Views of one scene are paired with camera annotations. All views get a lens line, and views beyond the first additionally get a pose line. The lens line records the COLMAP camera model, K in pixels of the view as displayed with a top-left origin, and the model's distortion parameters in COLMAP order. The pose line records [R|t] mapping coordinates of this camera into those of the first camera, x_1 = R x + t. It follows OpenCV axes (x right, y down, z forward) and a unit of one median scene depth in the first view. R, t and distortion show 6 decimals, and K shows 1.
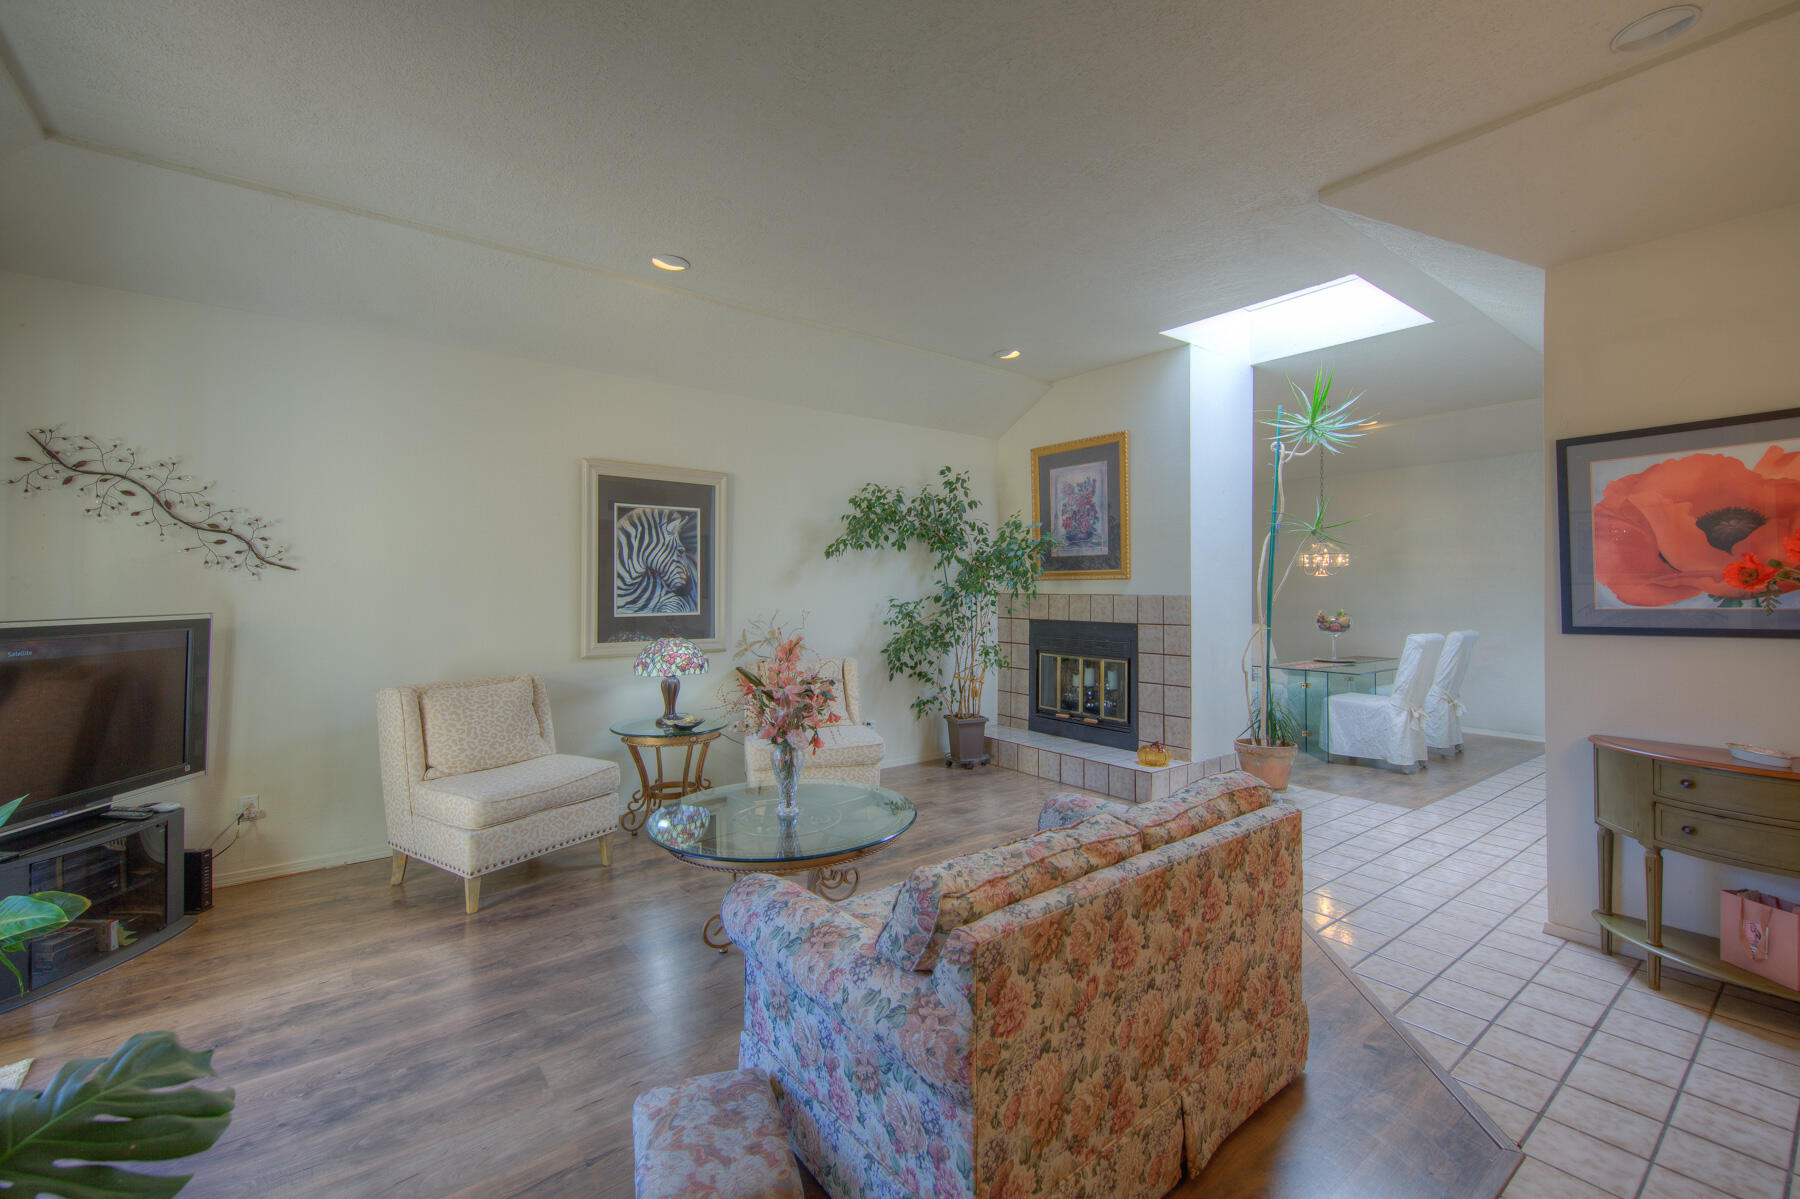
lens RADIAL K [[765.3, 0, 889.6], [0, 765.3, 592.1], [0, 0, 1]] dist [0.001751, 0.000136]
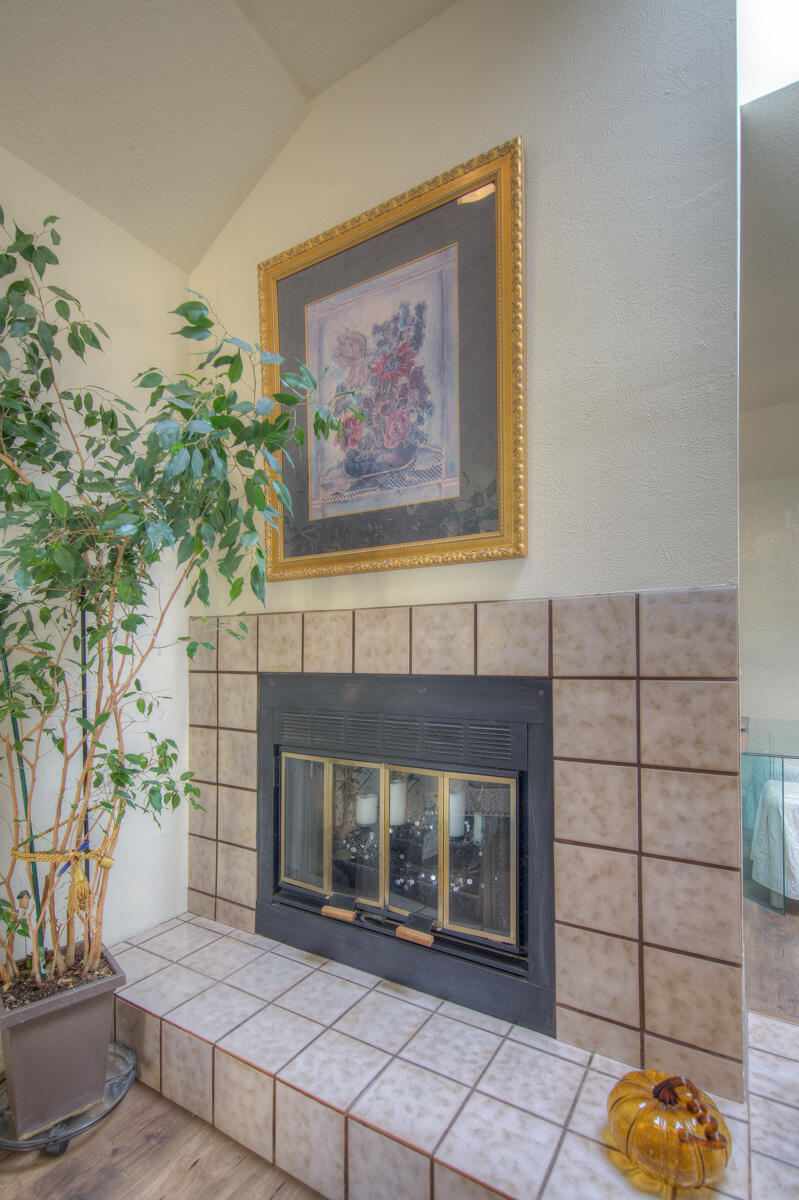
lens RADIAL K [[541.7, 0, 400.8], [0, 541.7, 658.8], [0, 0, 1]] dist [0.015199, -0.015258]
pose [[0.922324, -0.003962, 0.386396, 0.155904], [0.002671, 0.999989, 0.003878, 0.030242], [-0.386407, -0.002545, 0.922325, 0.771526]]
